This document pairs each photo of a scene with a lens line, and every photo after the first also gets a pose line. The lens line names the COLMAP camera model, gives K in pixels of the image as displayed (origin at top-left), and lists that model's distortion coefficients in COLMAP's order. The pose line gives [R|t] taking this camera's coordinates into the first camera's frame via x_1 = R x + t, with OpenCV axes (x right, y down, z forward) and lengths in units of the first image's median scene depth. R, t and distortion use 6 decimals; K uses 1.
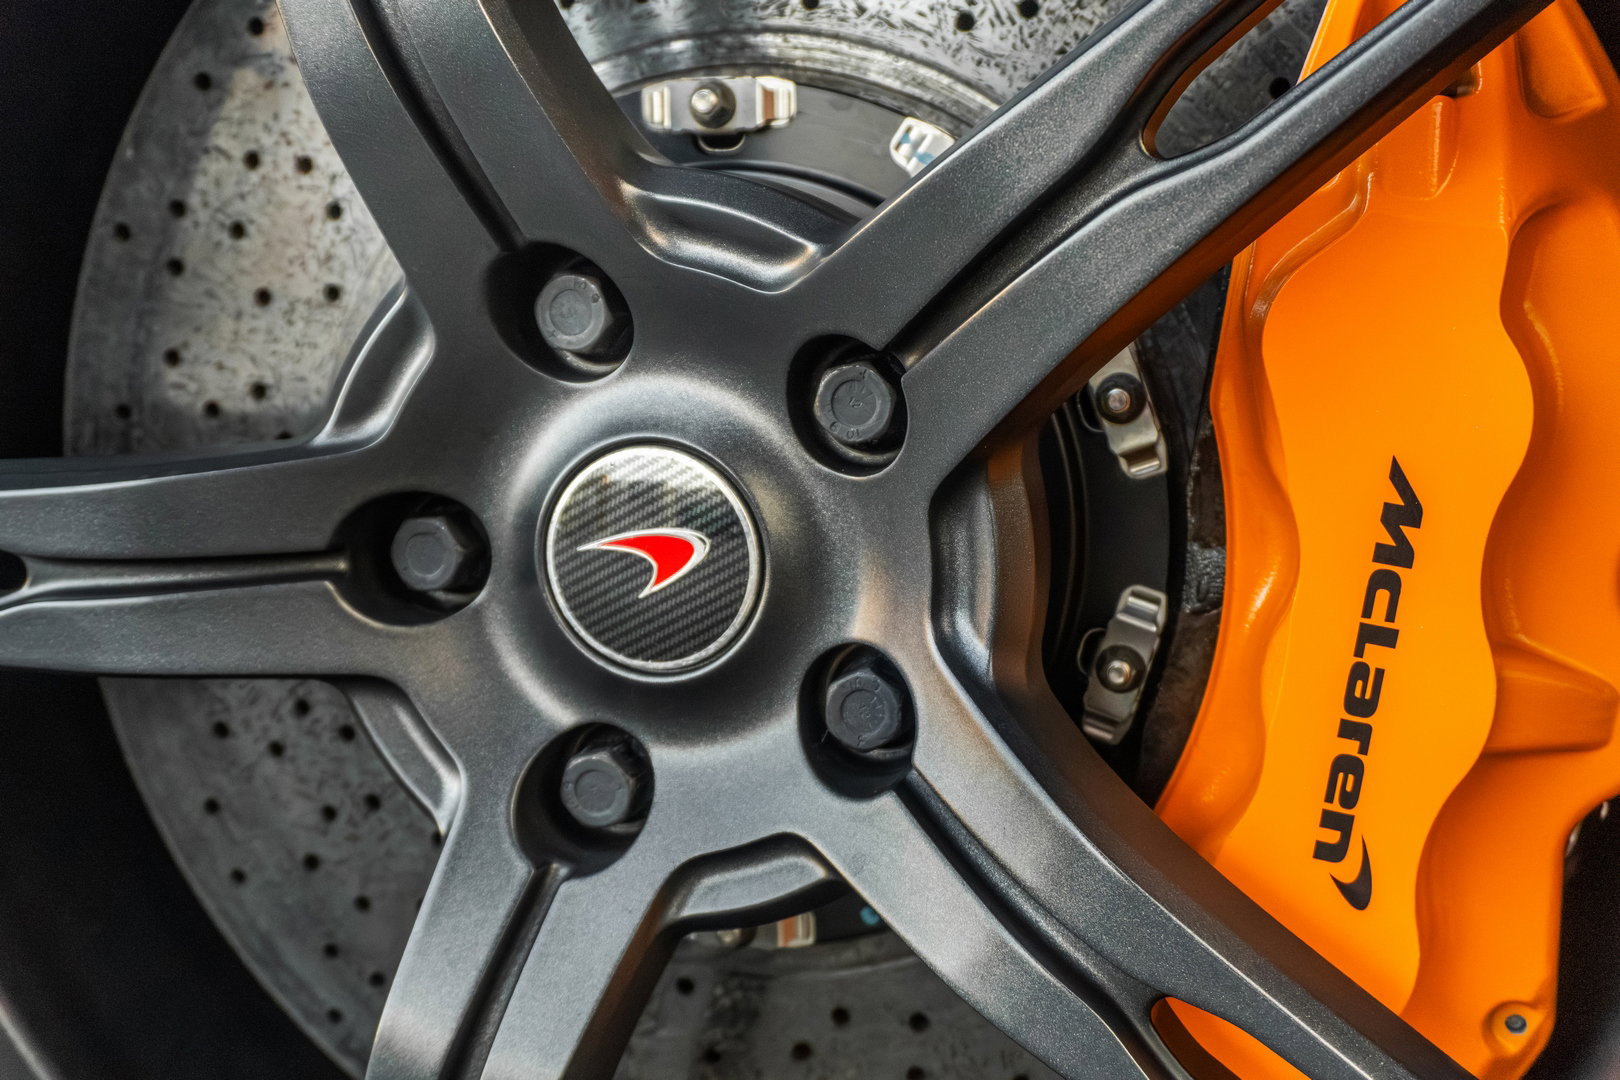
lens RADIAL K [[1791.8, 0, 812.7], [0, 1791.8, 542.4], [0, 0, 1]] dist [0.015518, 0.000000]
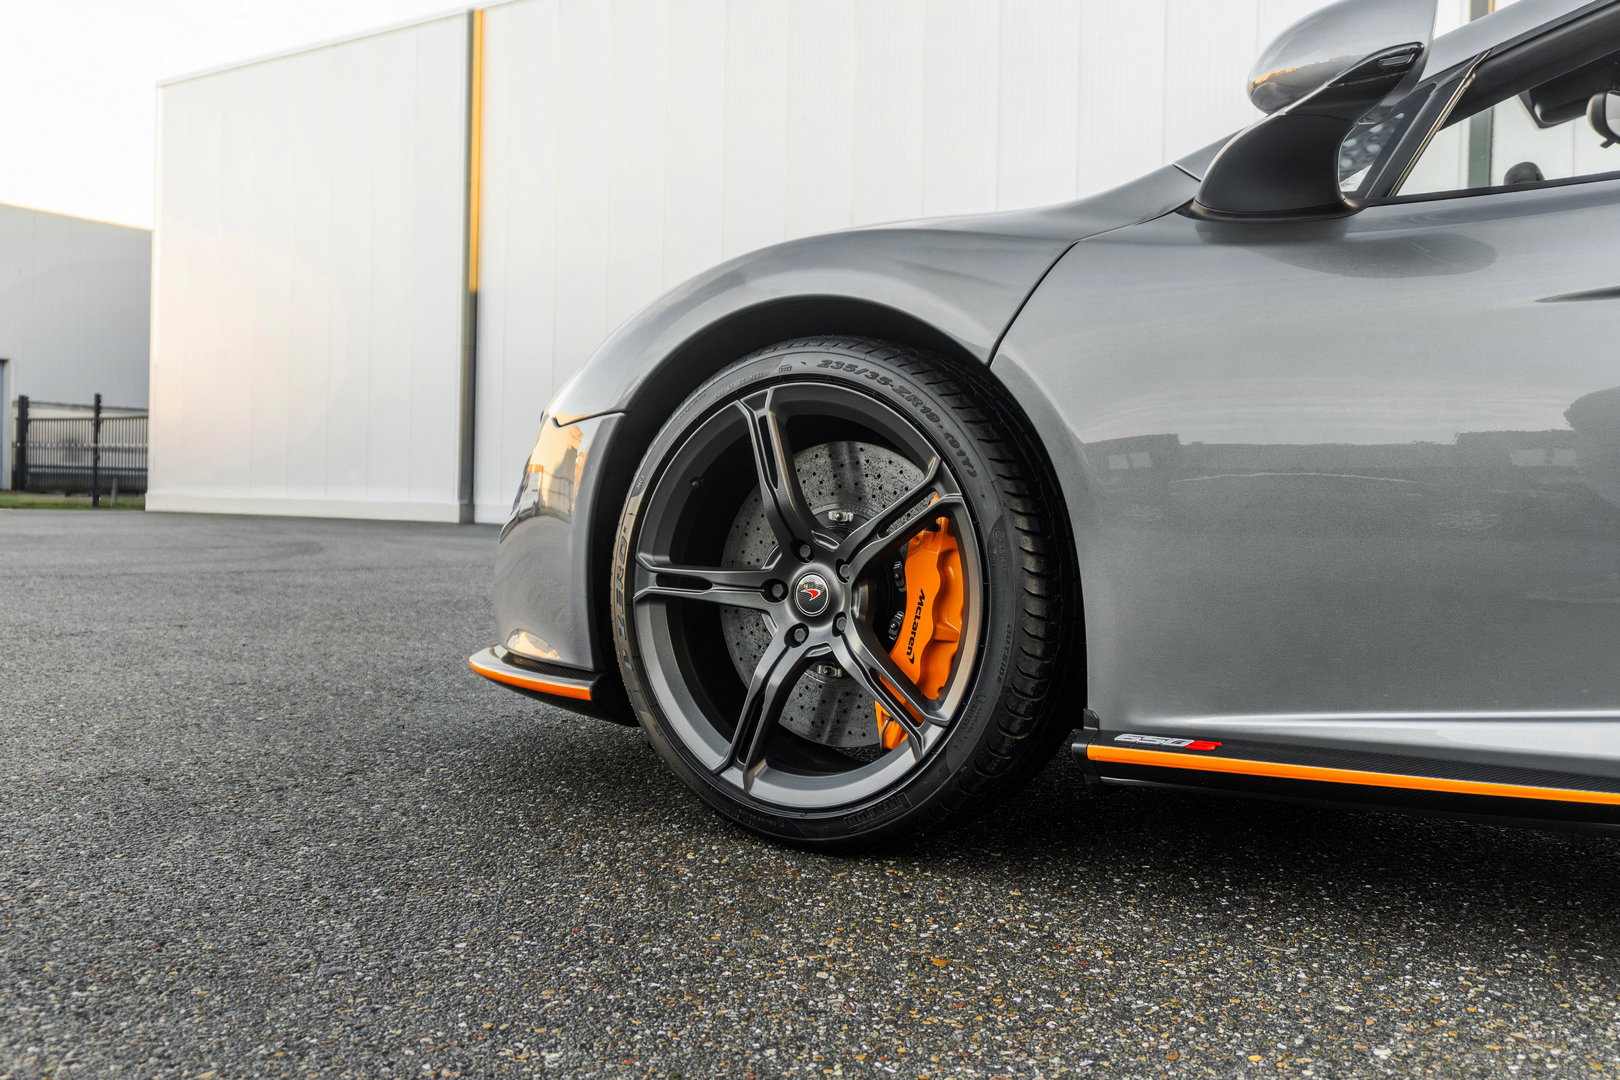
lens RADIAL K [[1431.1, 0, 810.2], [0, 1431.1, 541.4], [0, 0, 1]] dist [-0.032041, 0.005185]
pose [[0.943657, 0.100522, -0.315287, 1.347041], [-0.140059, 0.984528, -0.105304, 0.329299], [0.299824, 0.143530, 0.943136, -3.396167]]
